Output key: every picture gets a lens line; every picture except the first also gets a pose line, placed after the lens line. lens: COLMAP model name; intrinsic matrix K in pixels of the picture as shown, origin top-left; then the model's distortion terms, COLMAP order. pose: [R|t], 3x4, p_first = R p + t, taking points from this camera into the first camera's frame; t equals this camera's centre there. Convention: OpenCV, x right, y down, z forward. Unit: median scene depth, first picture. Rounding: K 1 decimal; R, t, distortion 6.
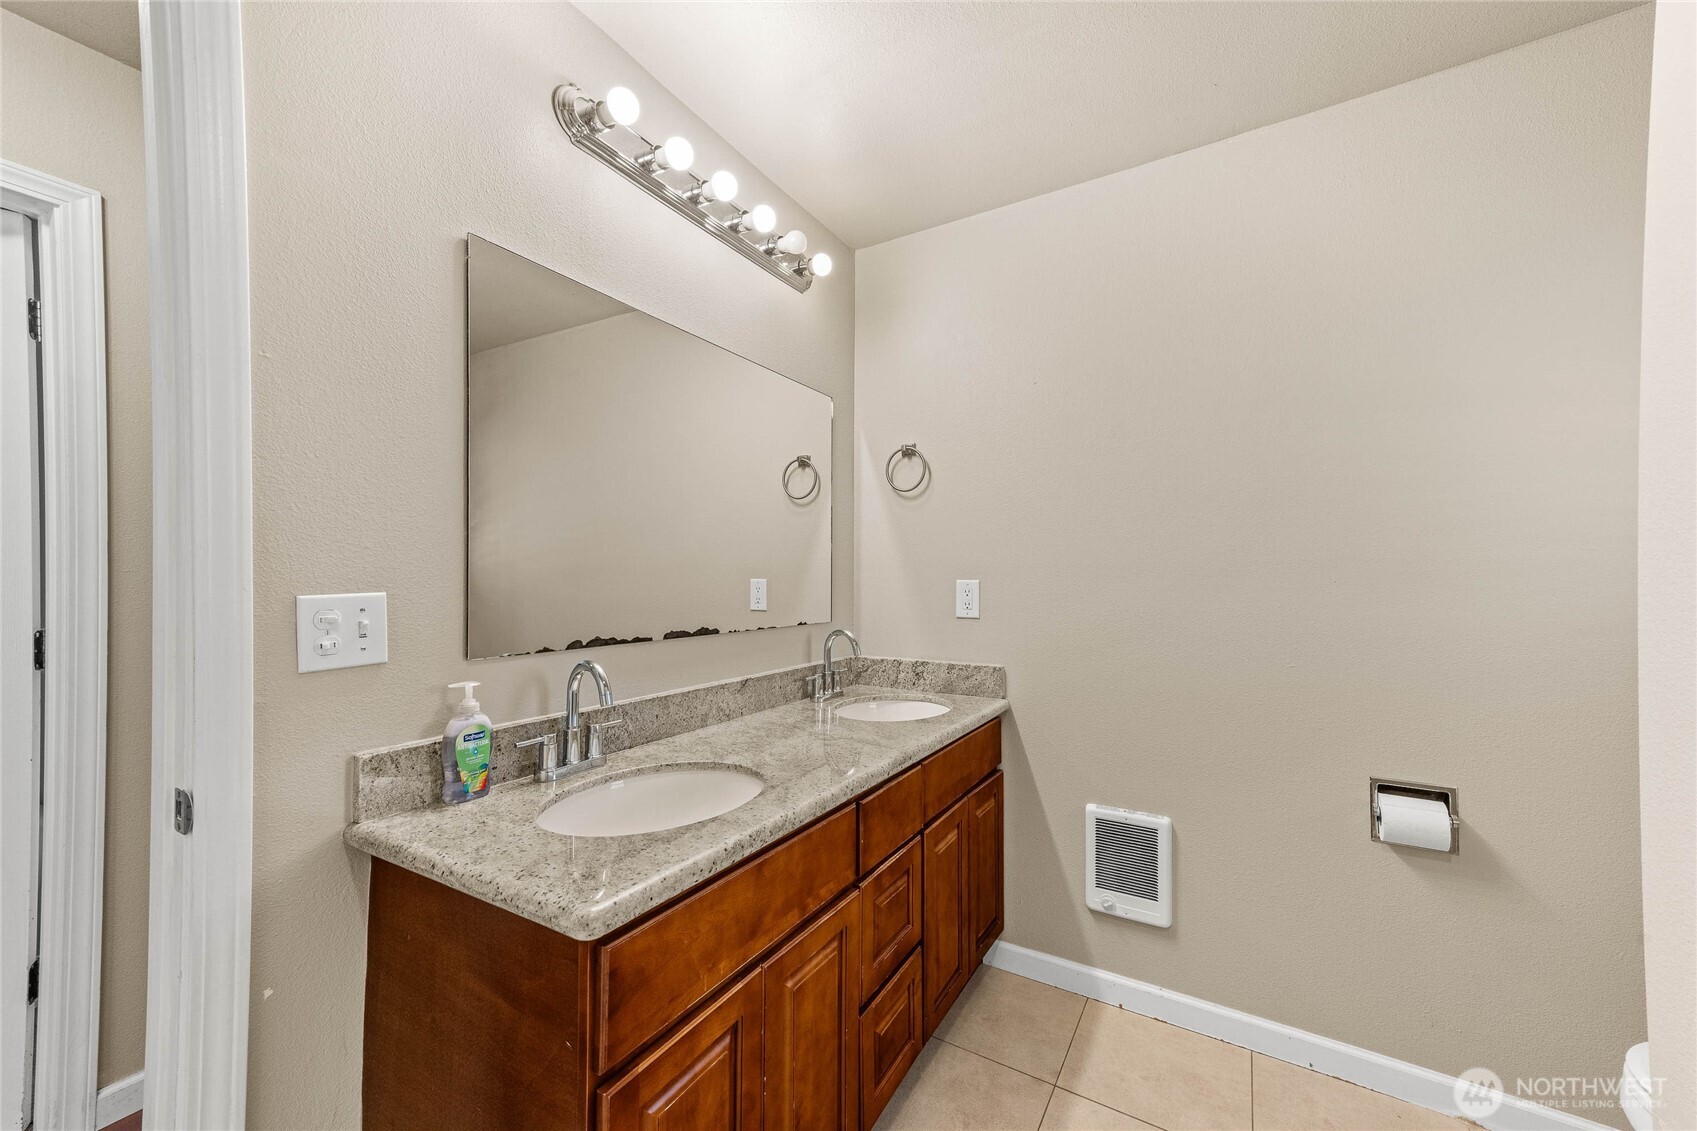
lens RADIAL K [[655.5, 0, 850.8], [0, 655.5, 570.8], [0, 0, 1]] dist [0.021362, 0.000888]
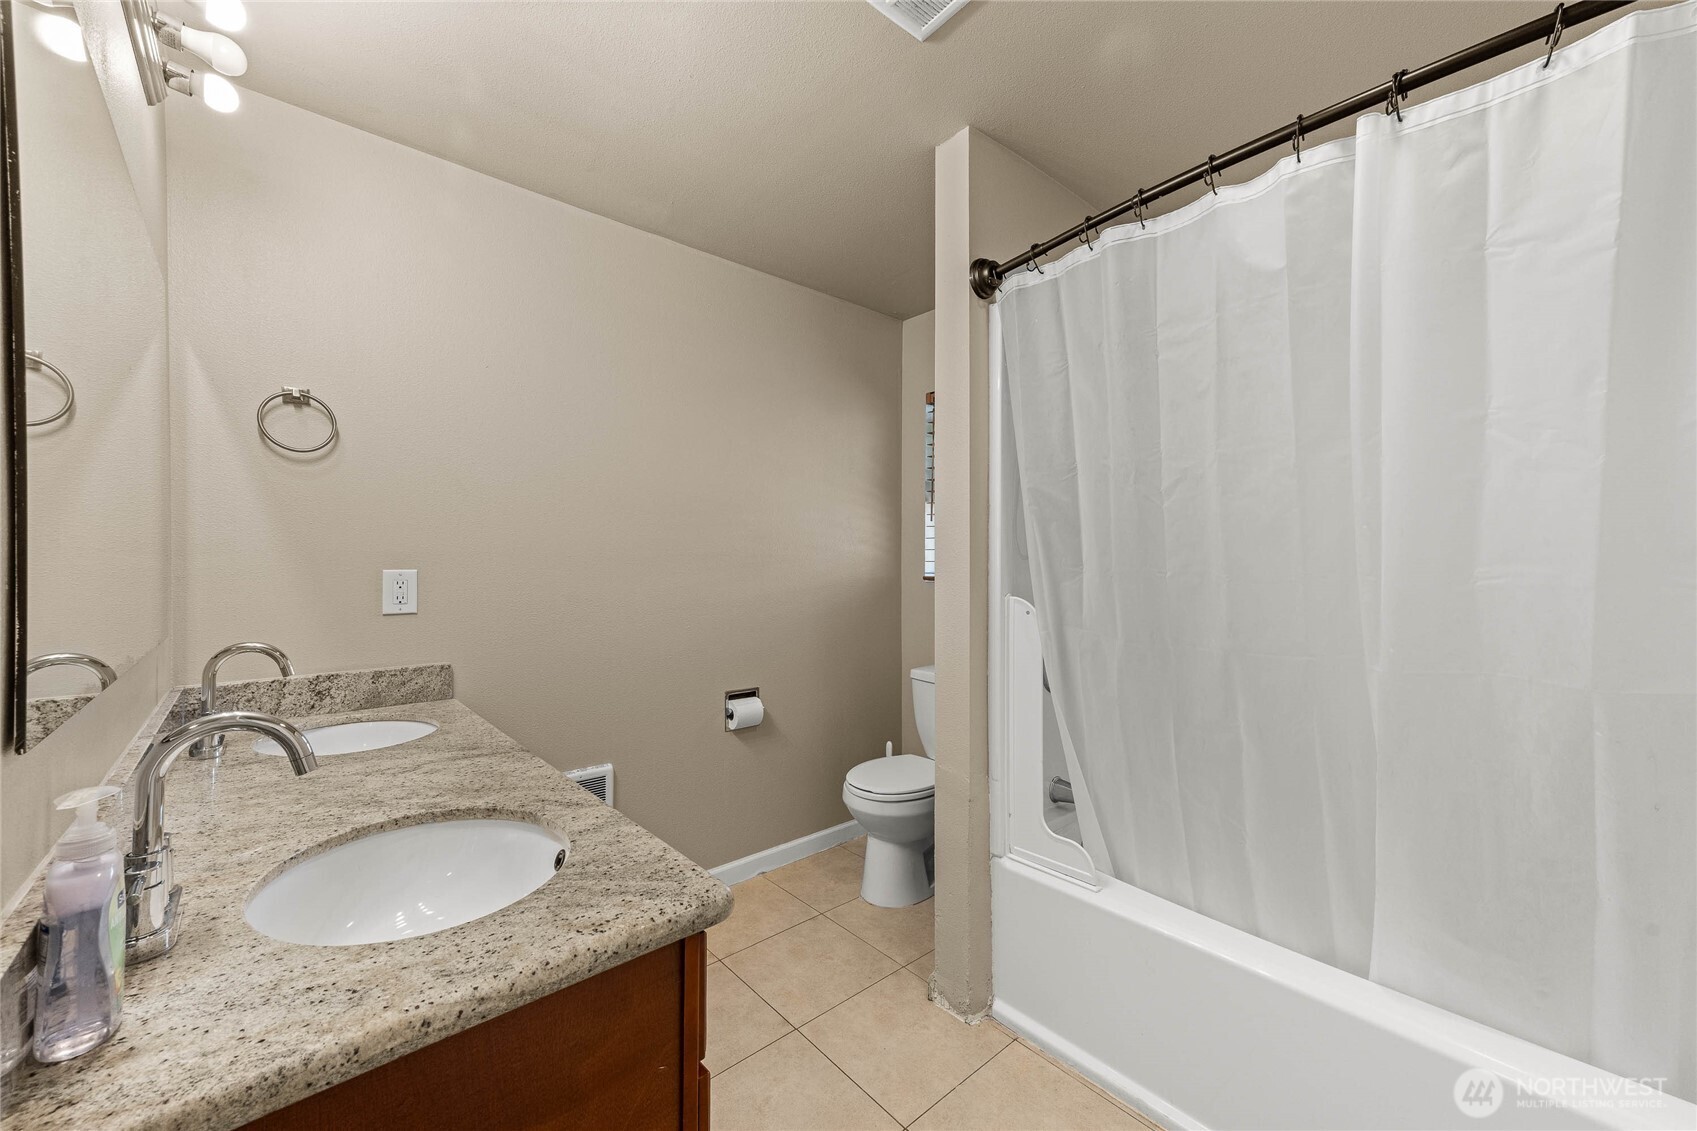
lens RADIAL K [[658.9, 0, 848.5], [0, 658.9, 565.5], [0, 0, 1]] dist [0.017425, 0.000254]
pose [[0.317472, -0.003937, 0.948260, -0.608728], [-0.005467, 0.999967, 0.005982, 0.000498], [-0.948252, -0.007083, 0.317440, 0.229510]]
